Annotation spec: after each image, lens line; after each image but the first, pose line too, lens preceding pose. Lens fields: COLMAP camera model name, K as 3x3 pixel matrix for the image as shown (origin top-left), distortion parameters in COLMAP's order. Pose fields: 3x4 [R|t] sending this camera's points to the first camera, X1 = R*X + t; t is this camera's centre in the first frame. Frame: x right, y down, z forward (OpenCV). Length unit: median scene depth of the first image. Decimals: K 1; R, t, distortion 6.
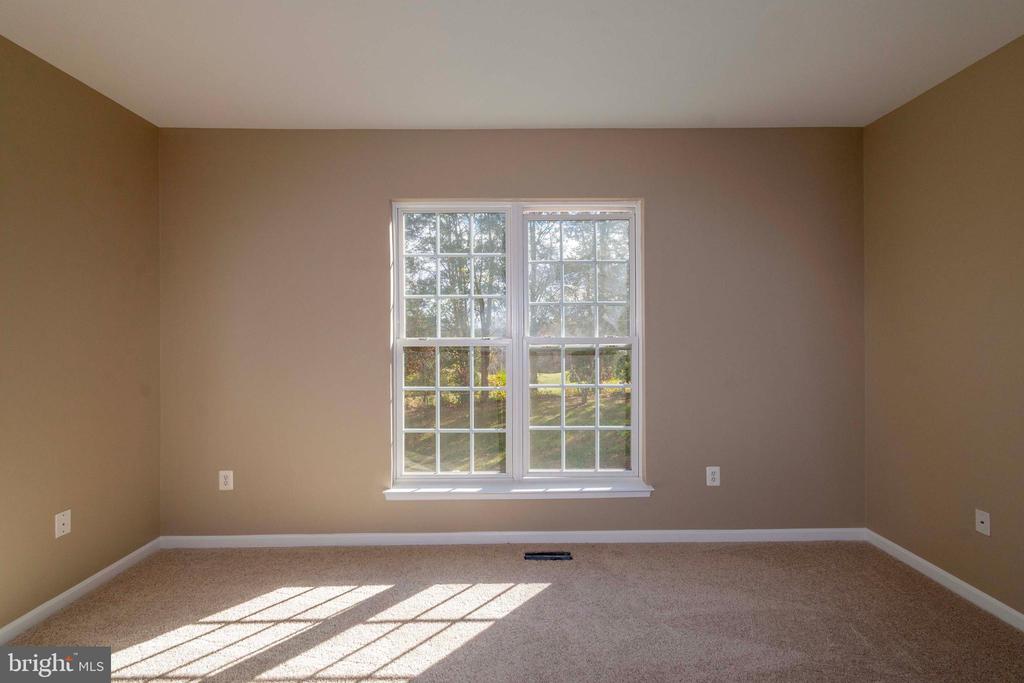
lens RADIAL K [[453.5, 0, 514.9], [0, 453.5, 335.6], [0, 0, 1]] dist [0.011525, -0.006474]
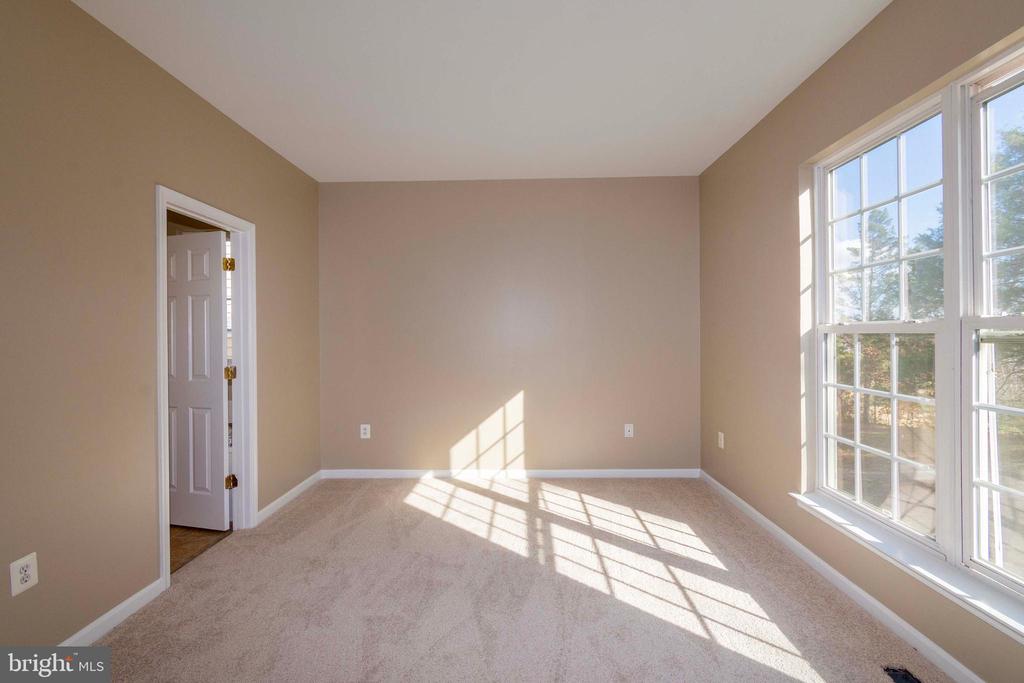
lens RADIAL K [[453.5, 0, 514.9], [0, 453.5, 335.6], [0, 0, 1]] dist [0.011525, -0.006474]
pose [[-0.022697, 0.009325, -0.999699, 0.742094], [0.008359, 0.999923, 0.009137, 0.019903], [0.999707, -0.008149, -0.022773, 0.559883]]
